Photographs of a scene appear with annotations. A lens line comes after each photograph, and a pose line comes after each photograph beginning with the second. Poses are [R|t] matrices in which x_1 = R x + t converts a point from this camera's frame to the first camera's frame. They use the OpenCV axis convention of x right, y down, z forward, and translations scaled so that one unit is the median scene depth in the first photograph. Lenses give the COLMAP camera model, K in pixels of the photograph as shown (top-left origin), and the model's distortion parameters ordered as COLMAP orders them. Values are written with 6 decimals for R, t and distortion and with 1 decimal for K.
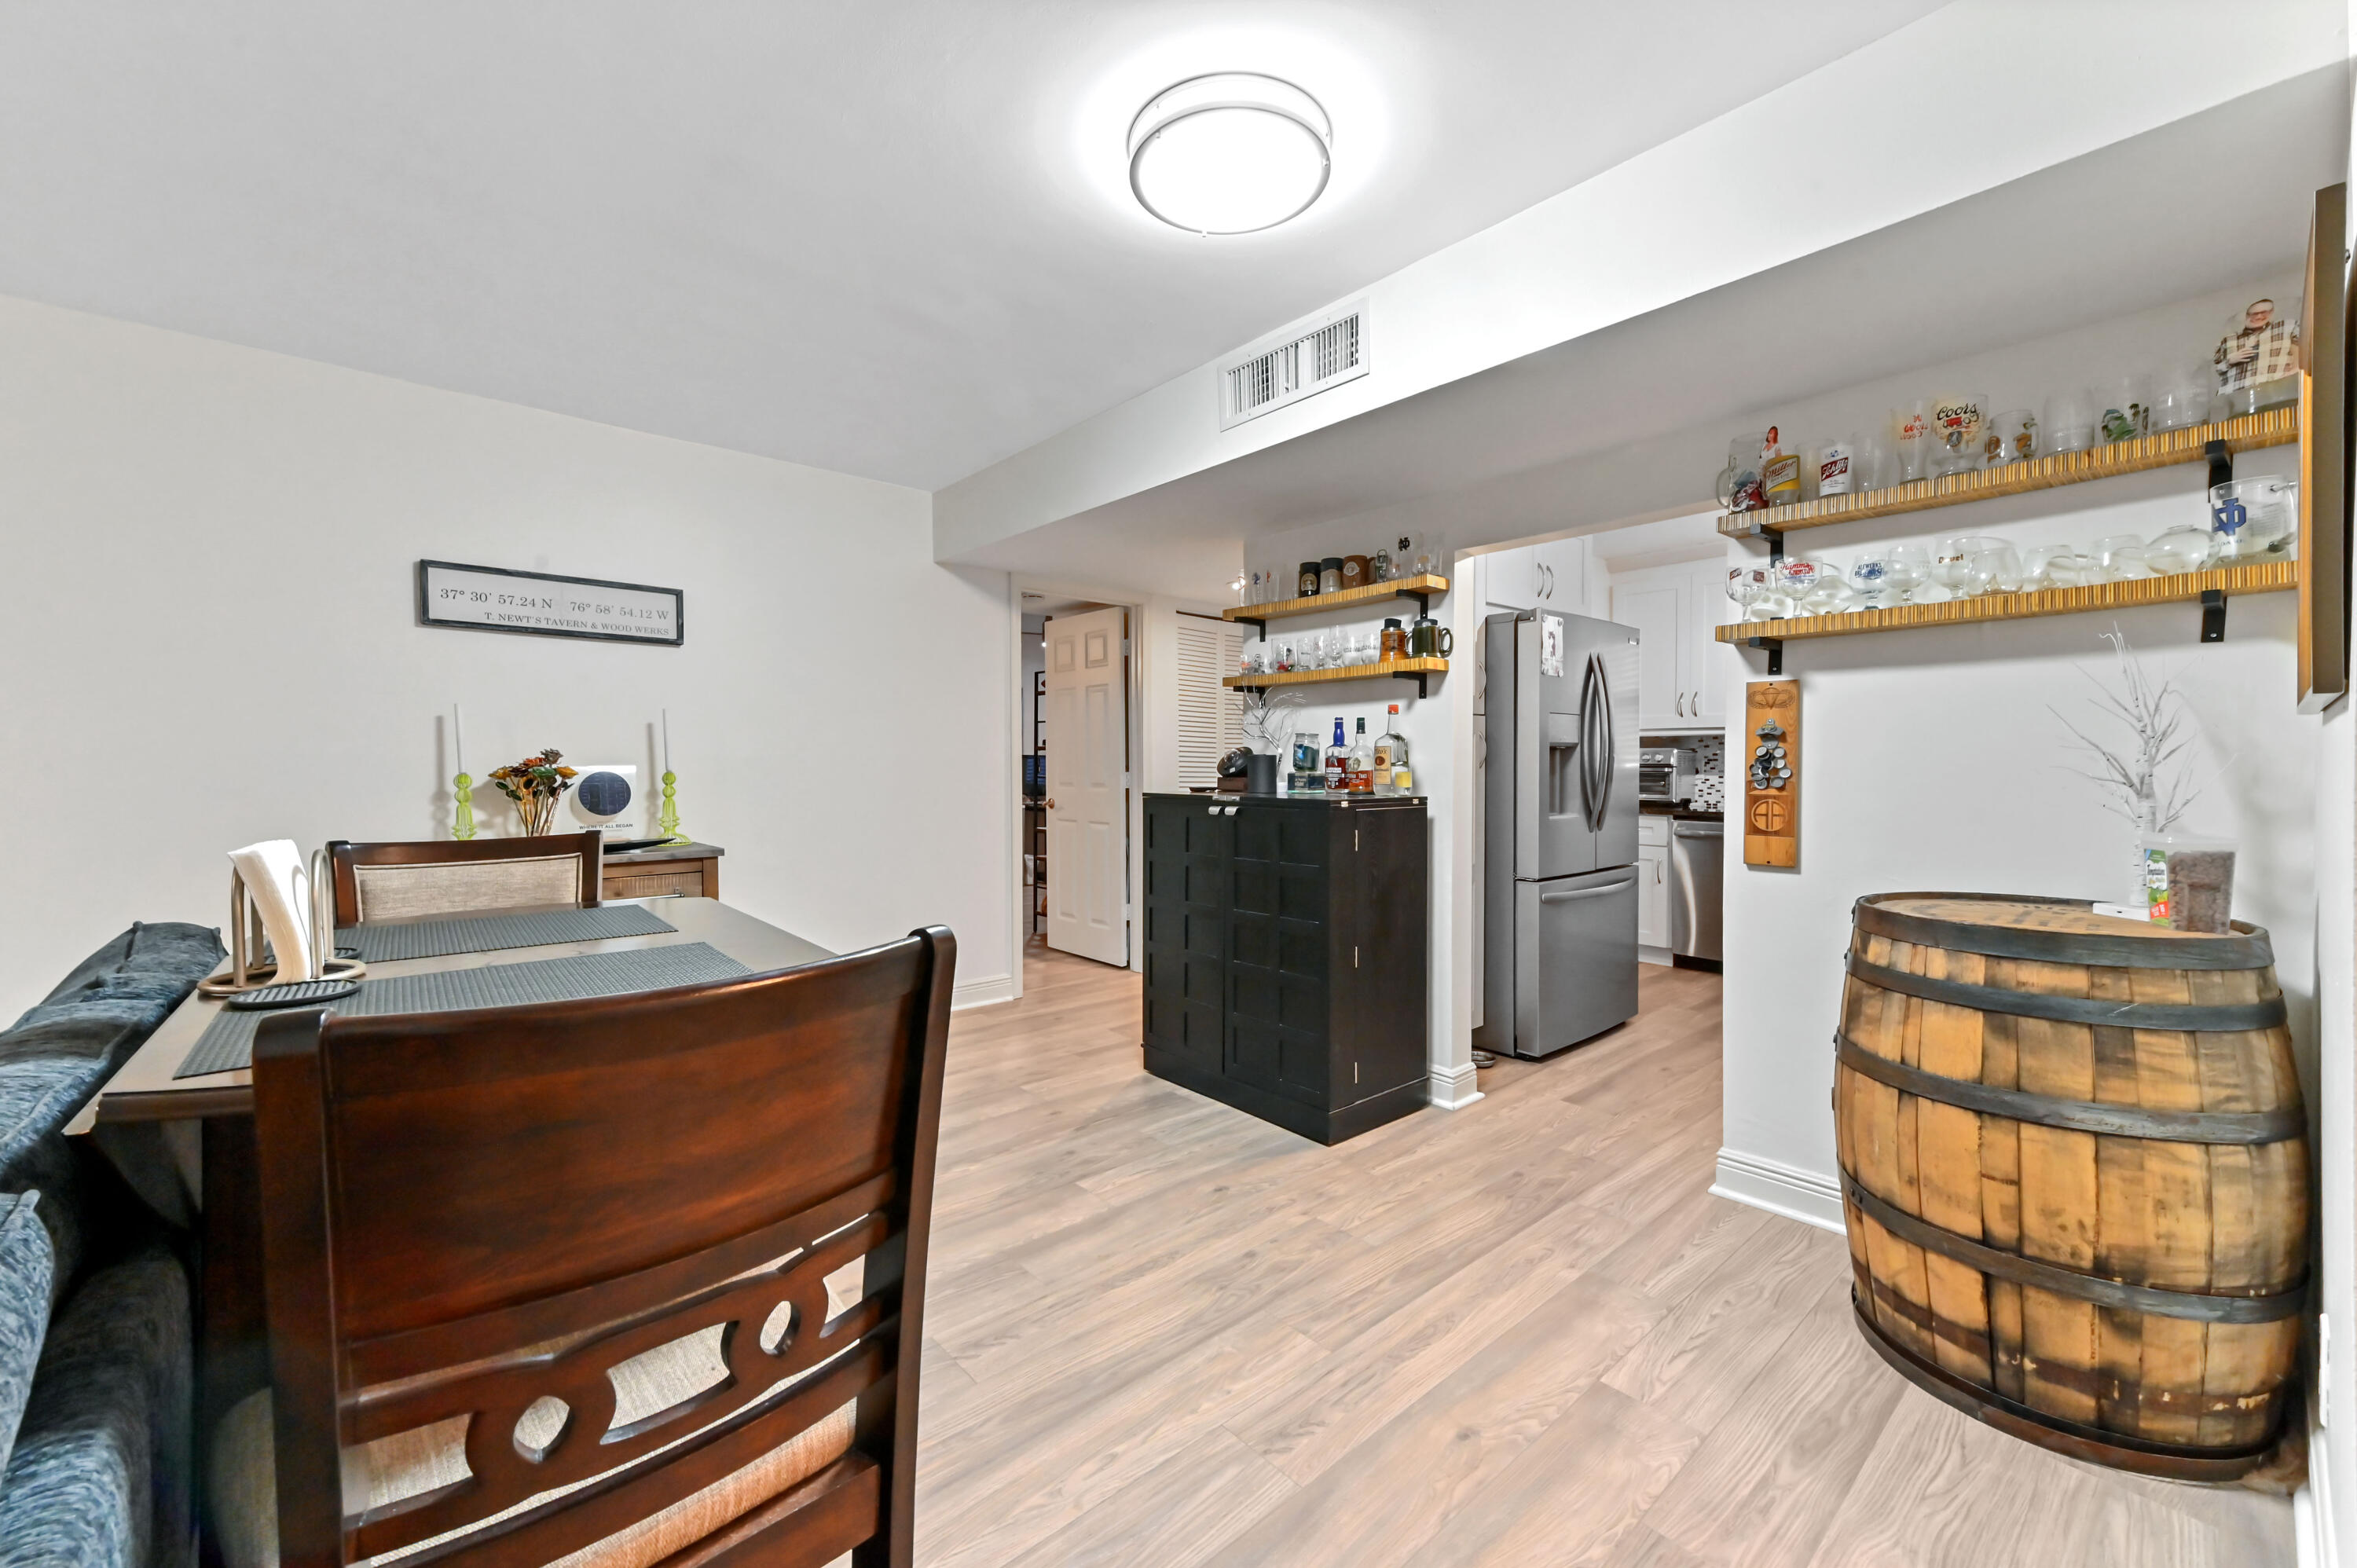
lens RADIAL K [[921.6, 0, 1173.2], [0, 921.6, 773.4], [0, 0, 1]] dist [0.015158, 0.000142]
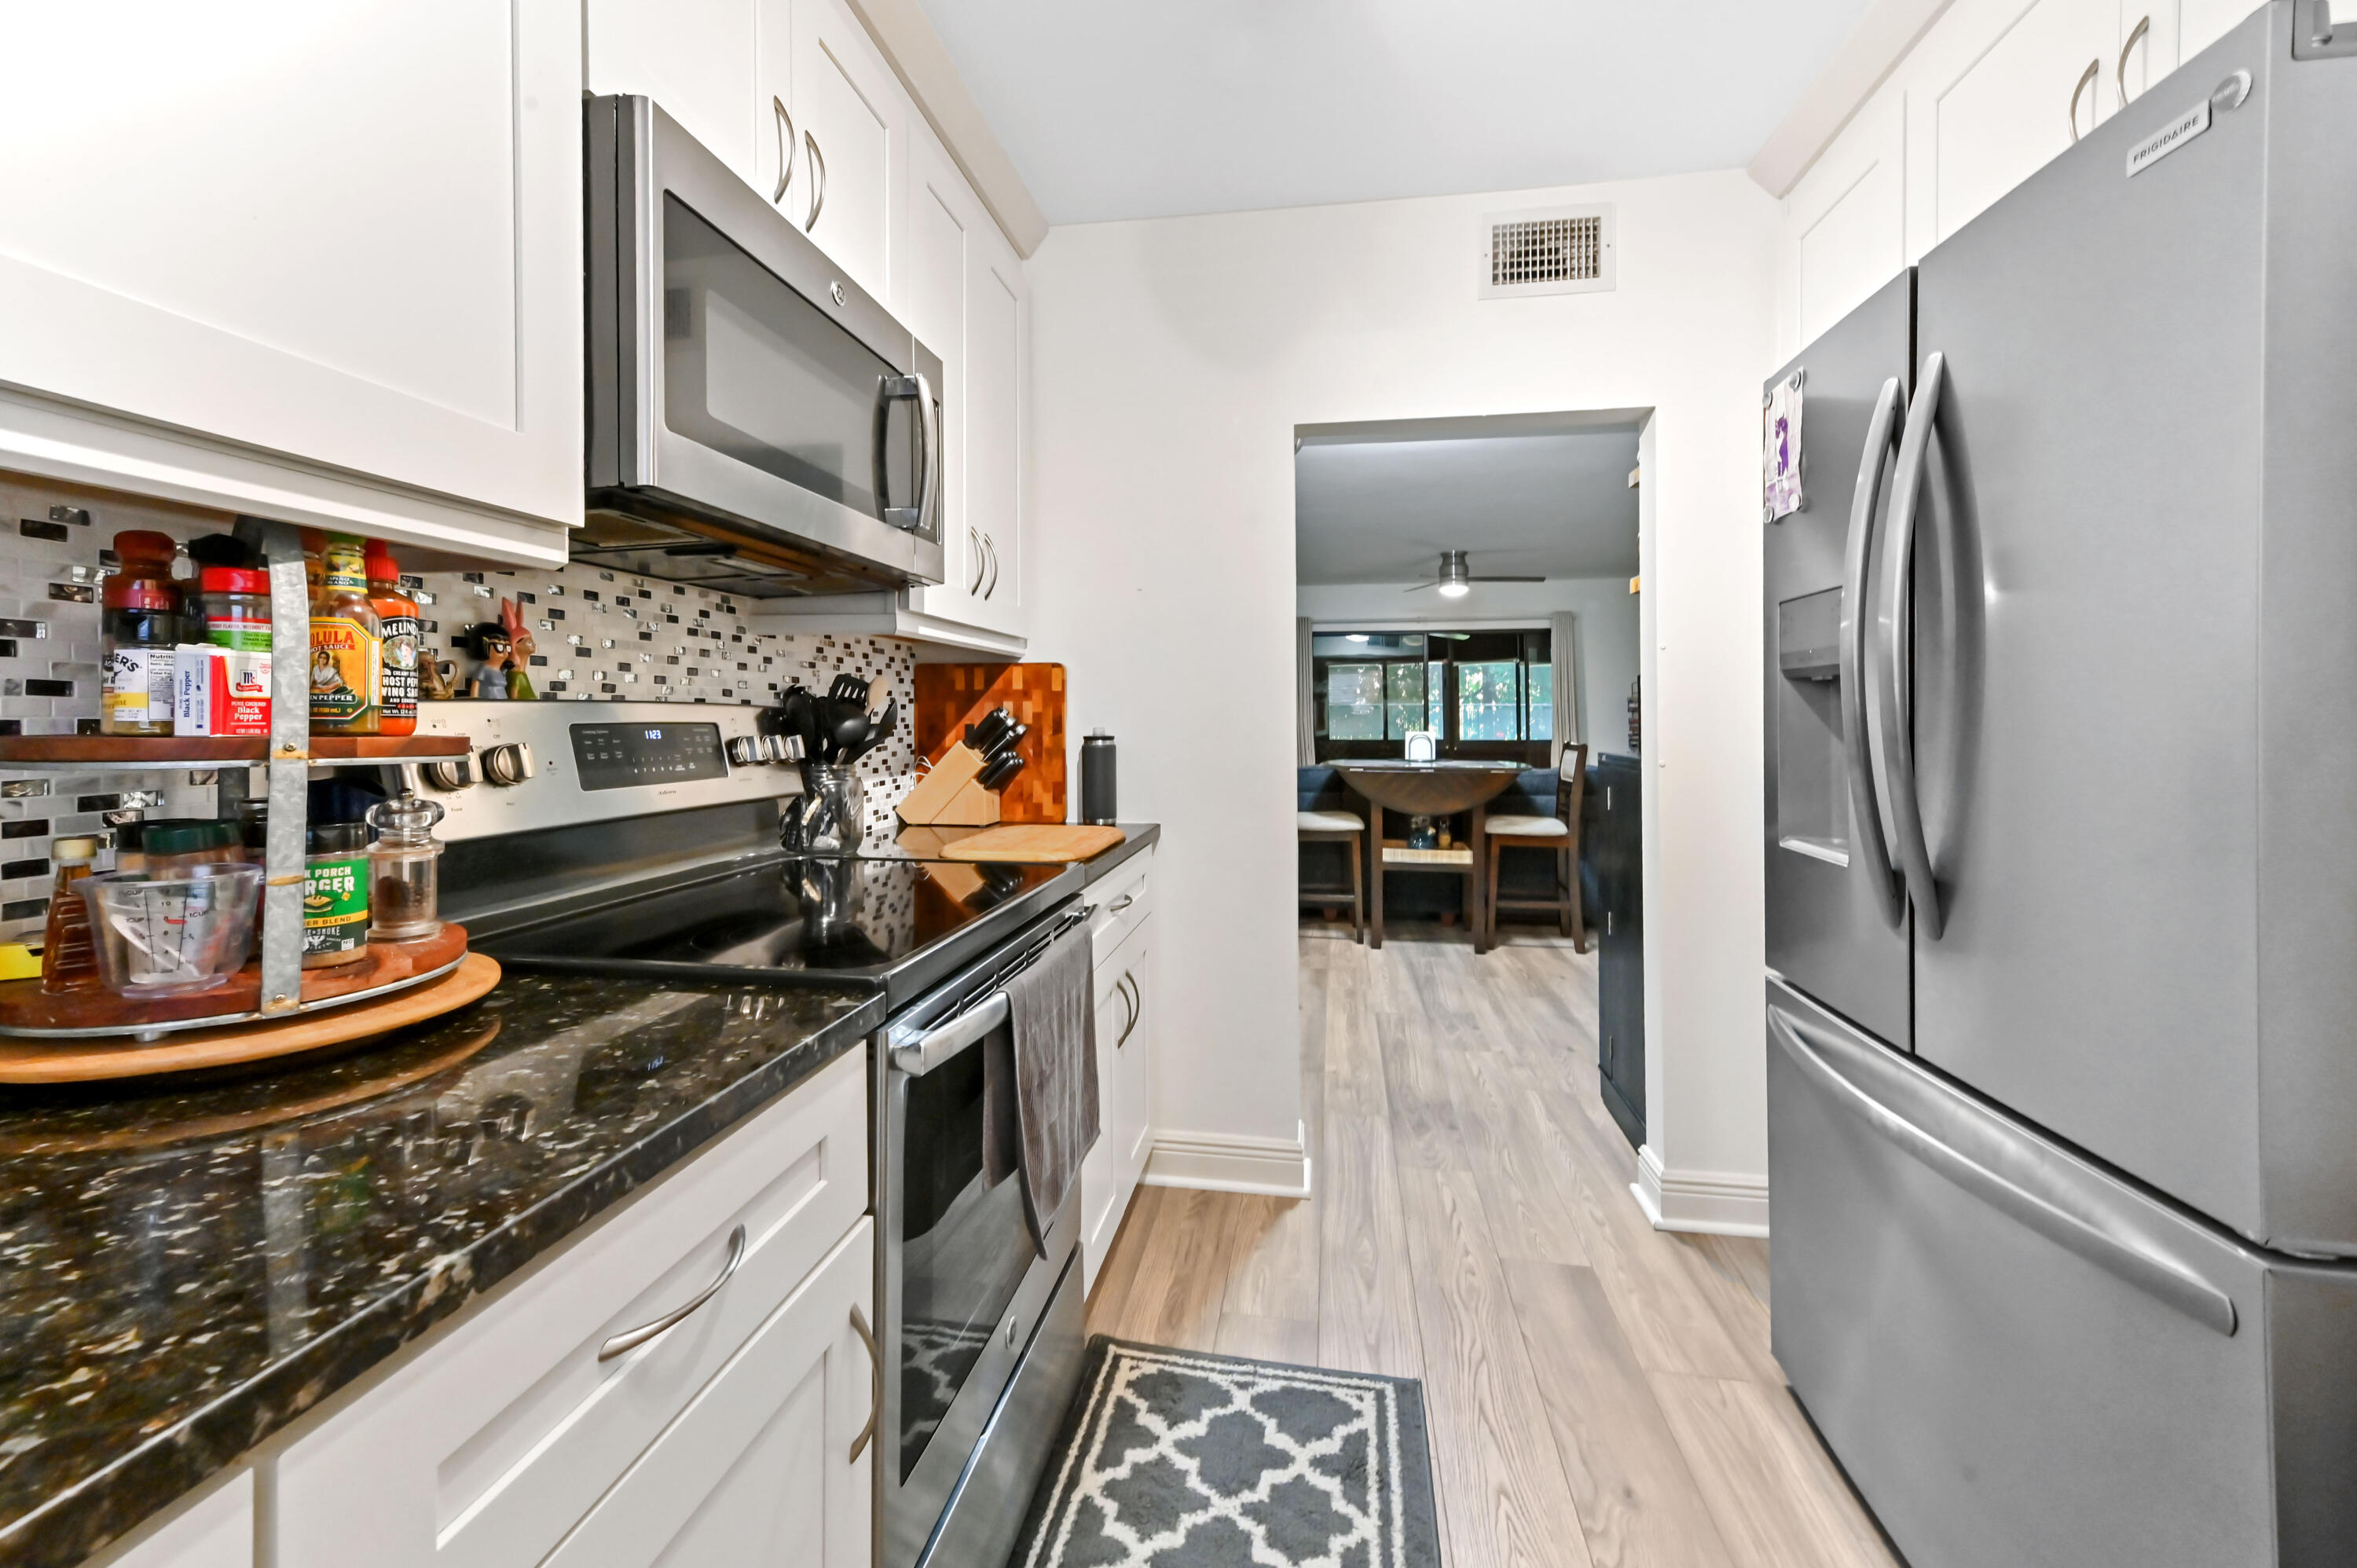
lens RADIAL K [[921.6, 0, 1172.5], [0, 921.6, 730.8], [0, 0, 1]] dist [0.015158, 0.000142]
pose [[-0.768922, 0.013233, -0.639206, 1.224527], [-0.003077, 0.999698, 0.024396, -0.015968], [0.639336, 0.020726, -0.768648, 1.551363]]
